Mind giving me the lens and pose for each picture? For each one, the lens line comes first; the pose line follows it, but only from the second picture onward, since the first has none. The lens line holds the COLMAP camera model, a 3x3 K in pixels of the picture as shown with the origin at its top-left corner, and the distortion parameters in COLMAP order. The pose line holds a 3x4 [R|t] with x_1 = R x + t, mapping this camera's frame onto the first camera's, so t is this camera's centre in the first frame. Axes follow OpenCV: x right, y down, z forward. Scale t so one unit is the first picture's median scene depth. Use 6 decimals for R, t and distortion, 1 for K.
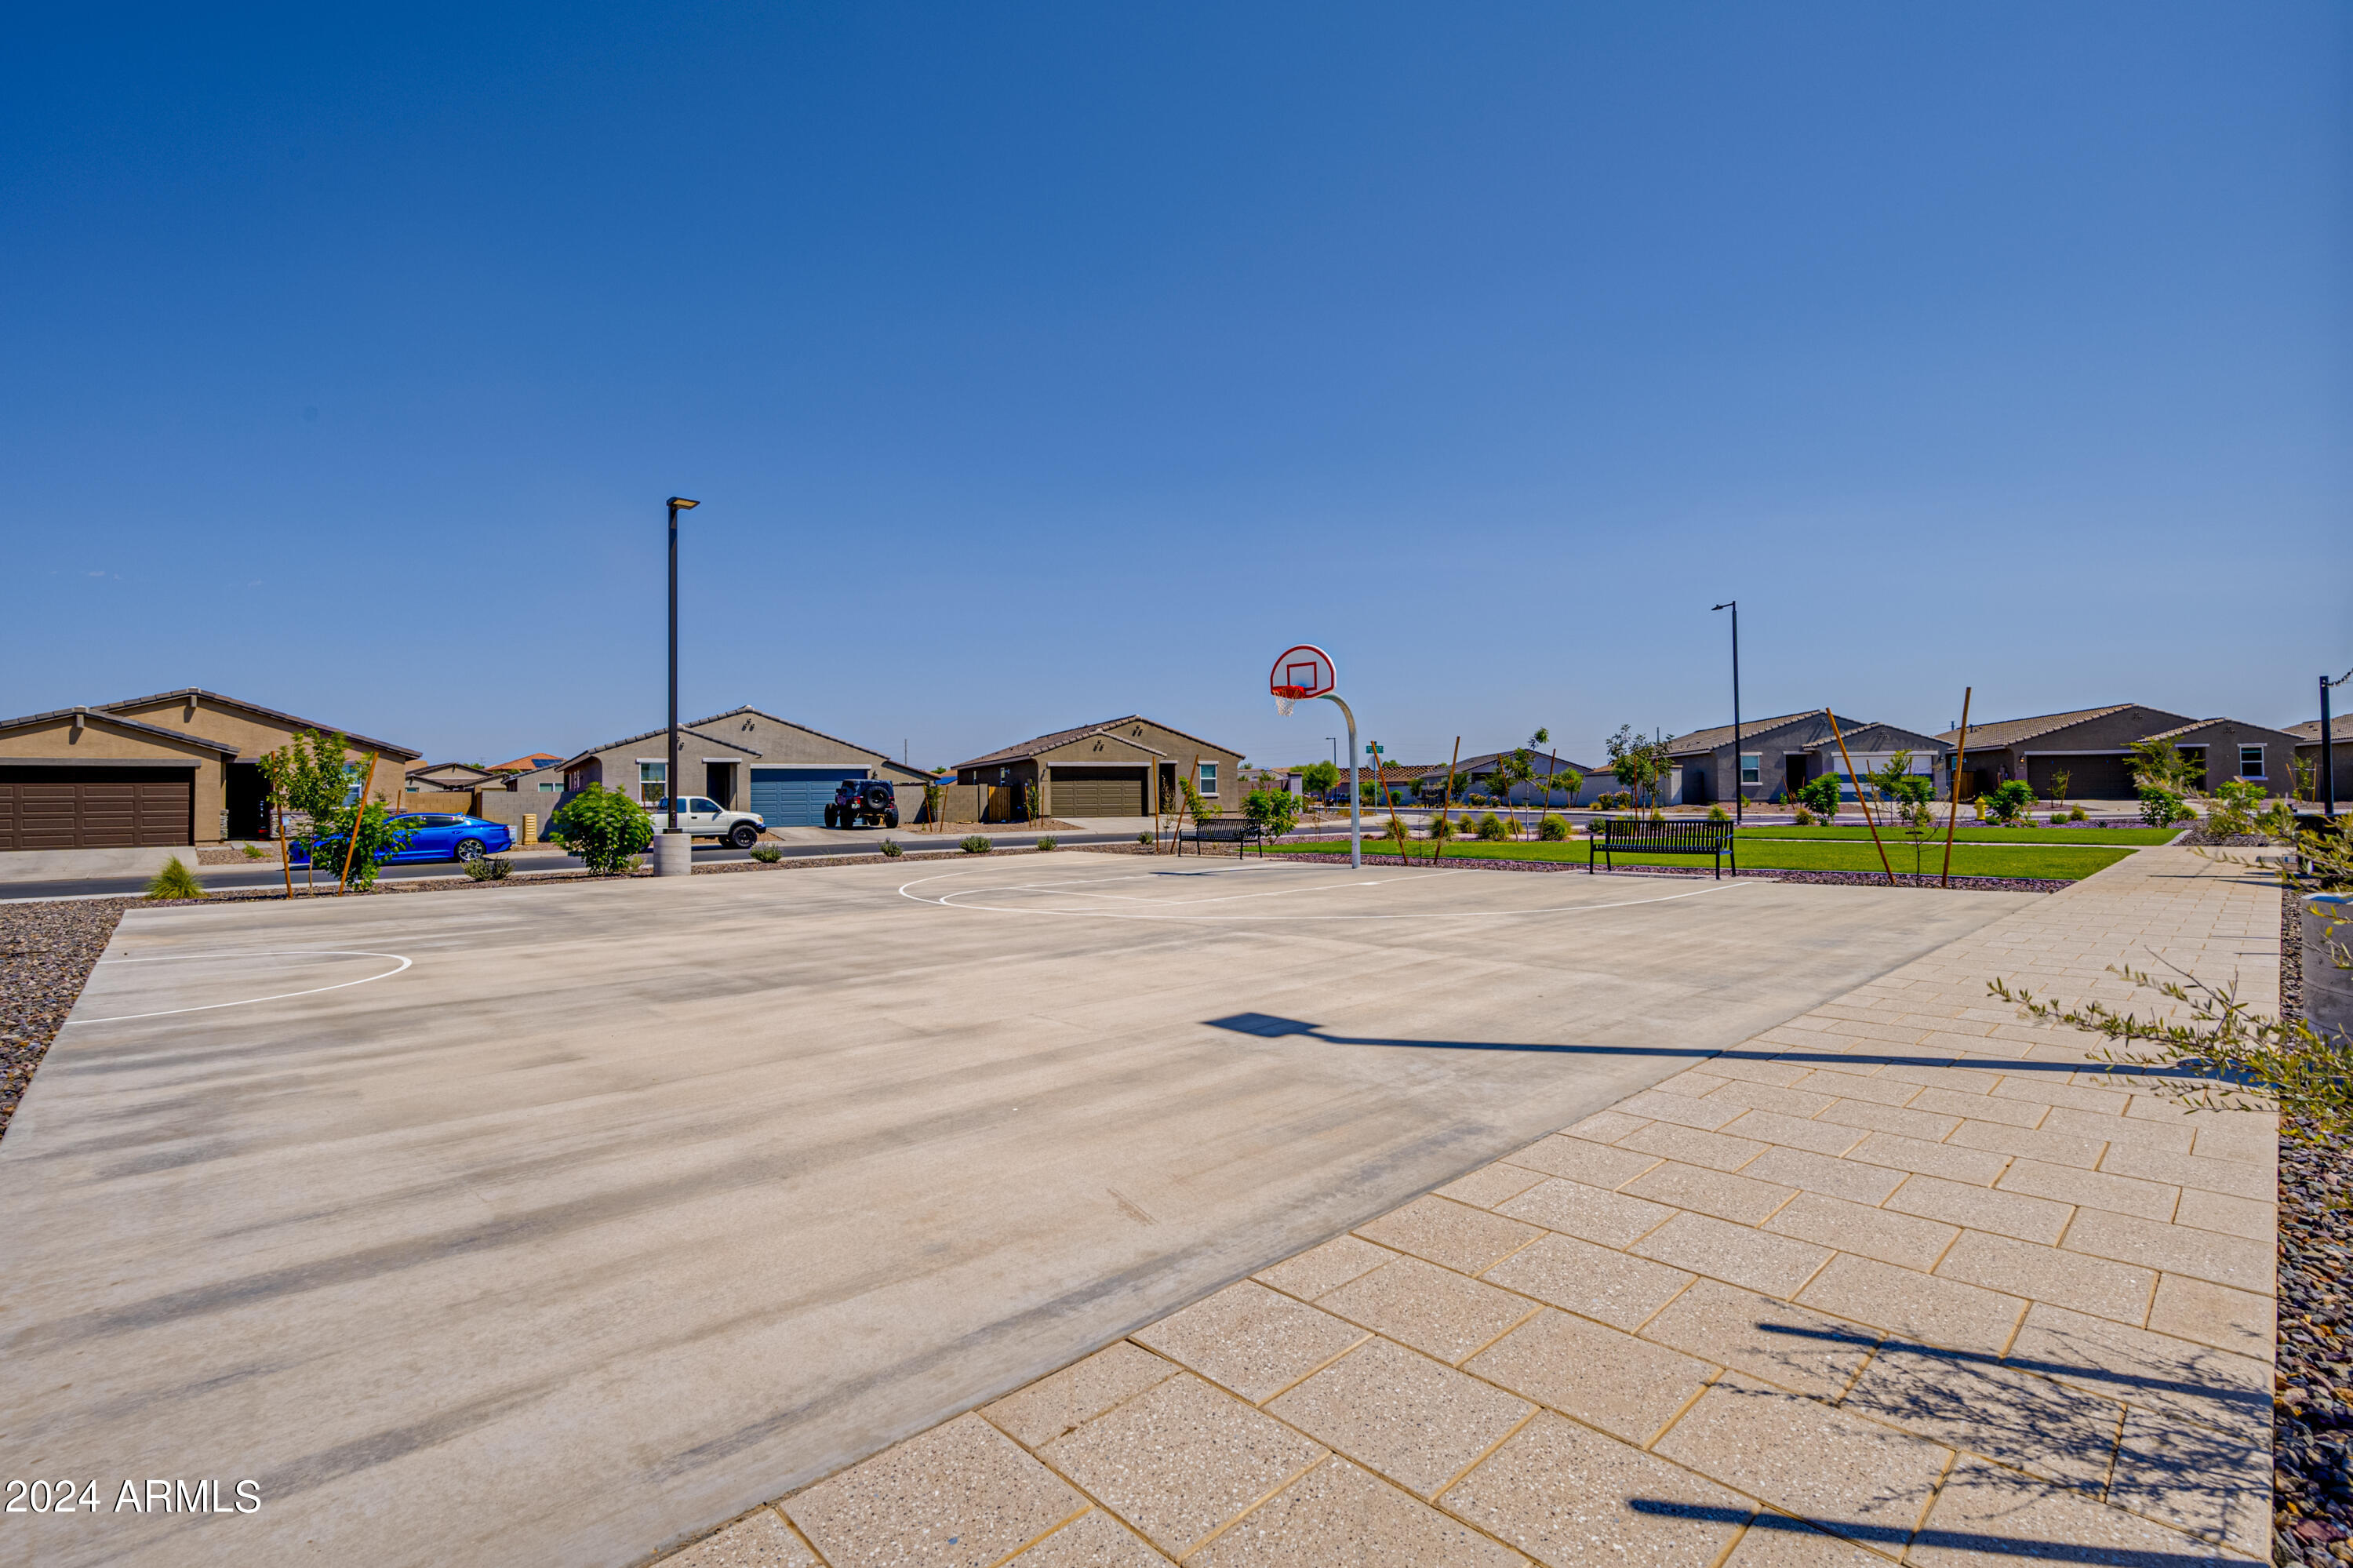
lens RADIAL K [[1046.3, 0, 1181.8], [0, 1046.3, 789.0], [0, 0, 1]] dist [-0.000043, -0.000298]
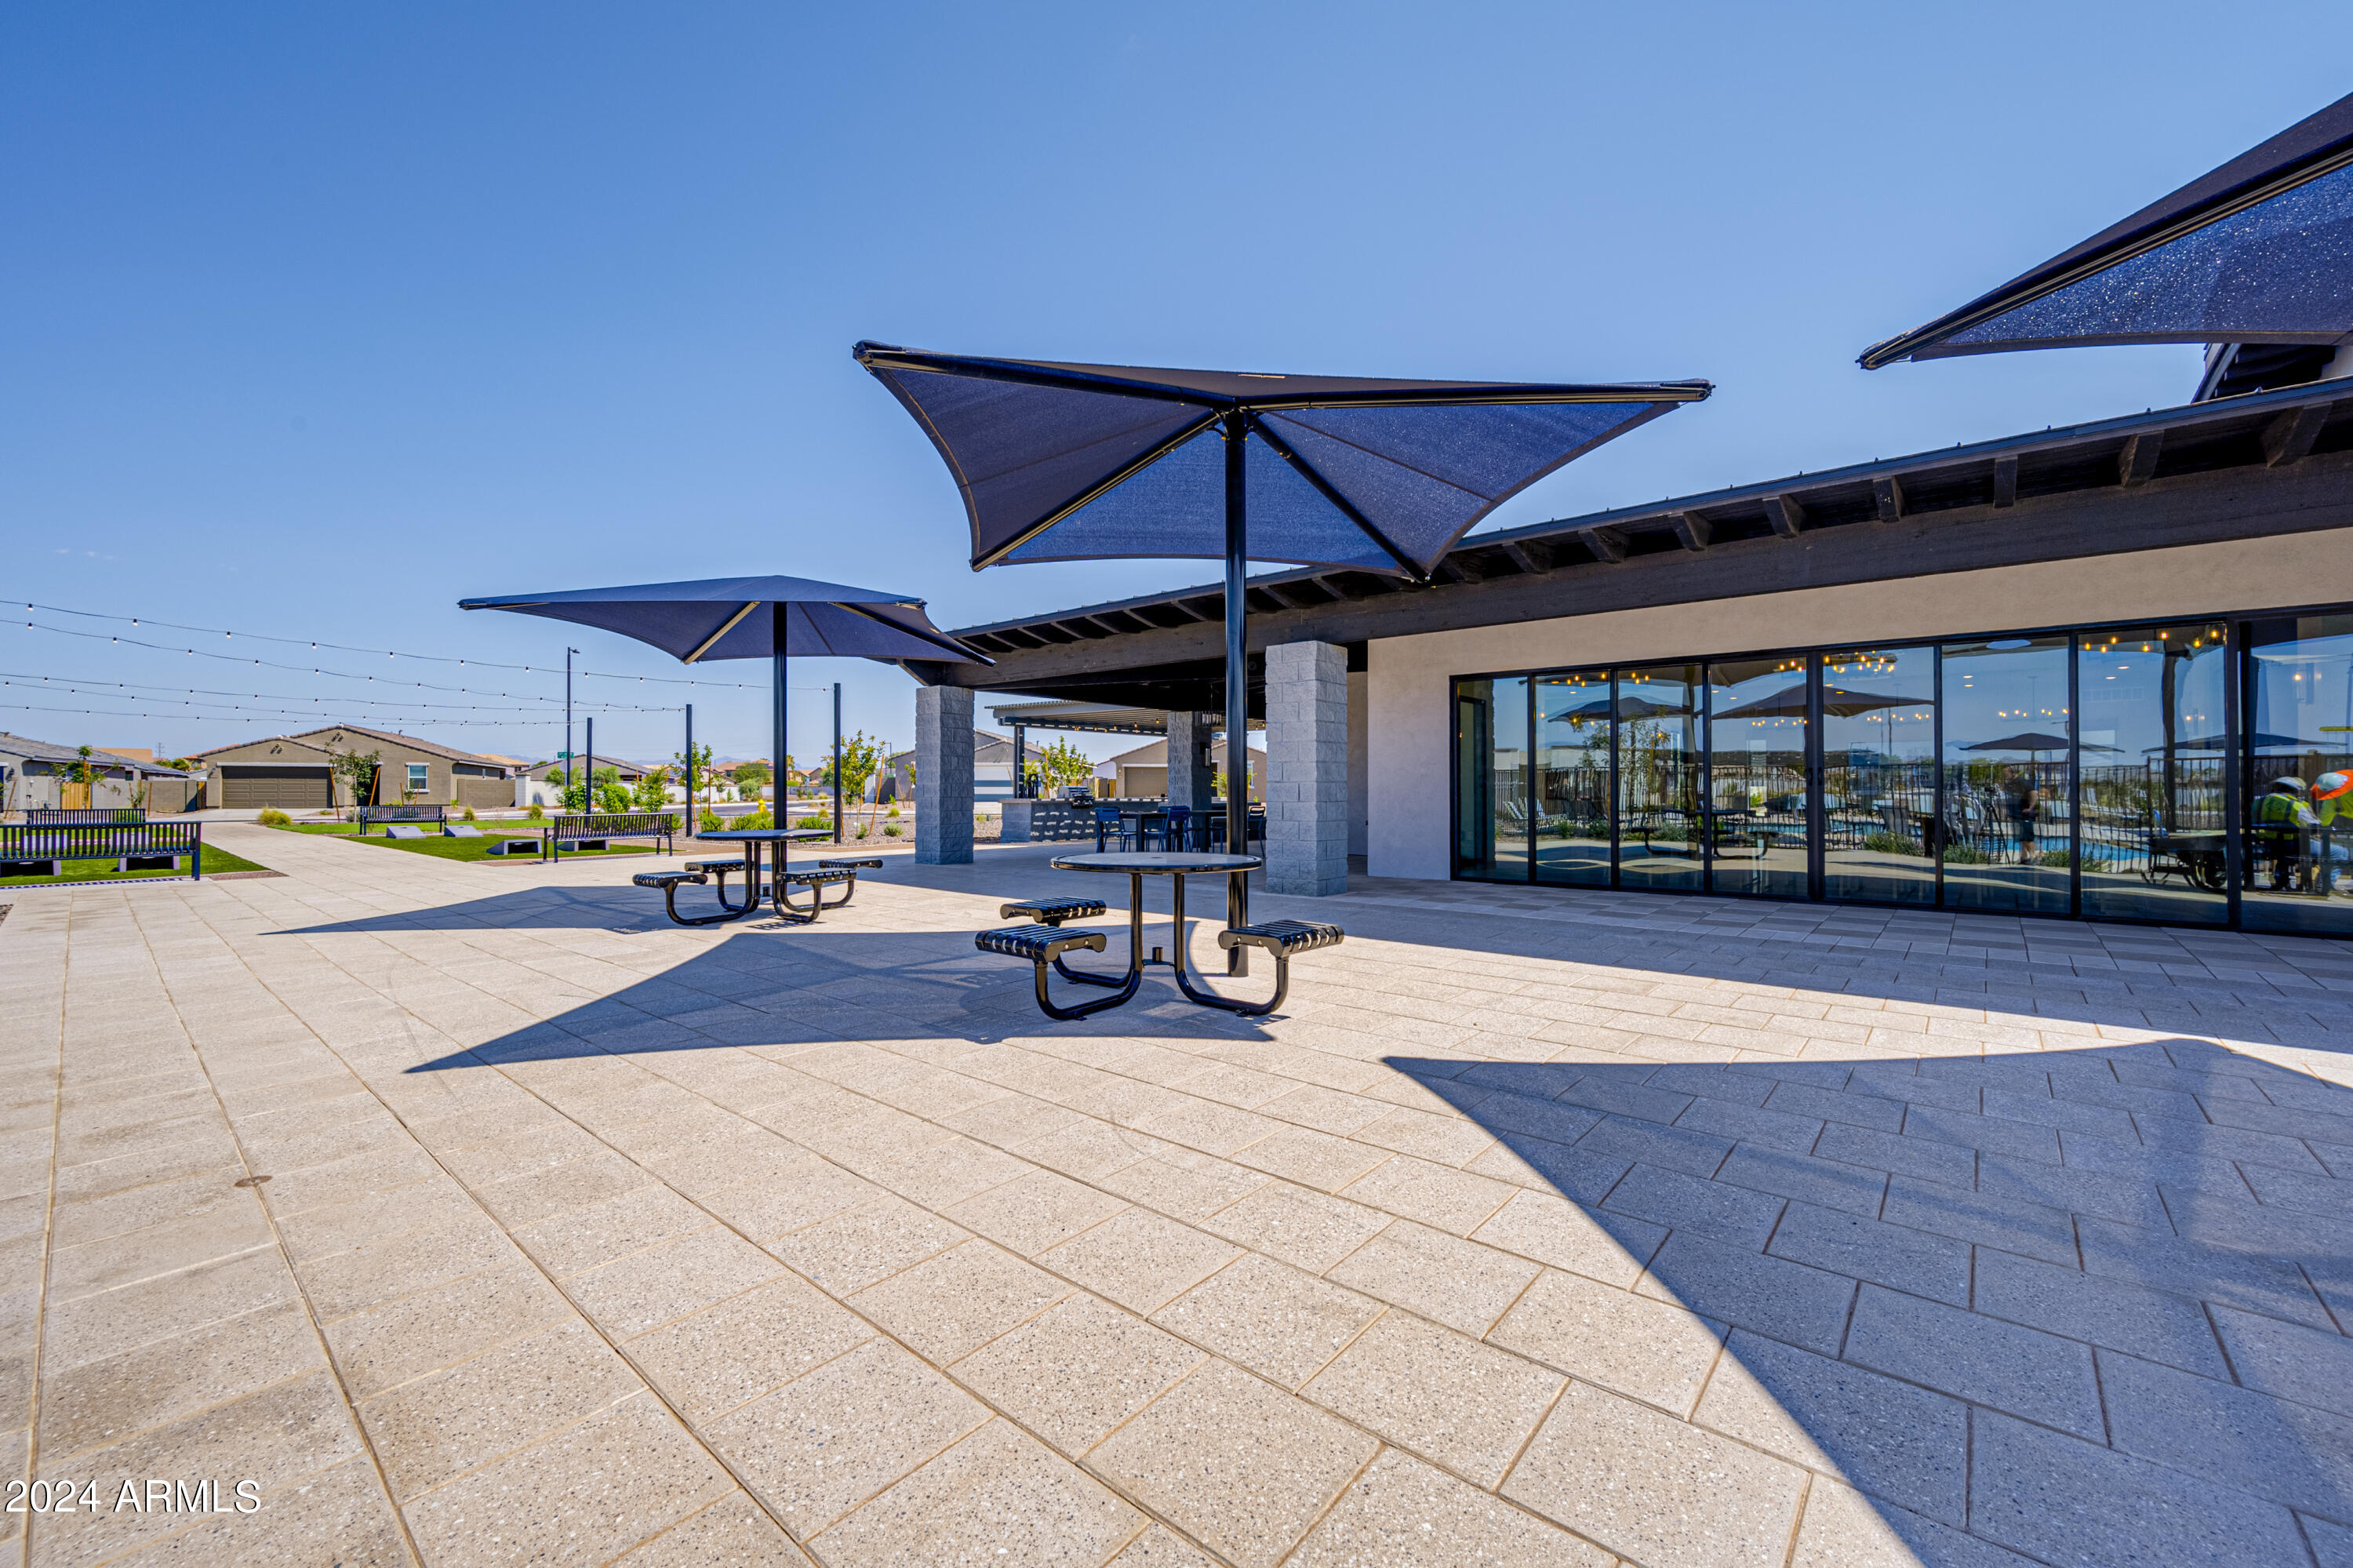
lens RADIAL K [[946.5, 0, 1184.1], [0, 946.5, 790.6], [0, 0, 1]] dist [0.001321, -0.000091]
pose [[0.993963, 0.008670, 0.109374, 1.203755], [-0.008364, 0.999960, -0.003253, 0.001890], [-0.109398, 0.002318, 0.993995, -0.329713]]
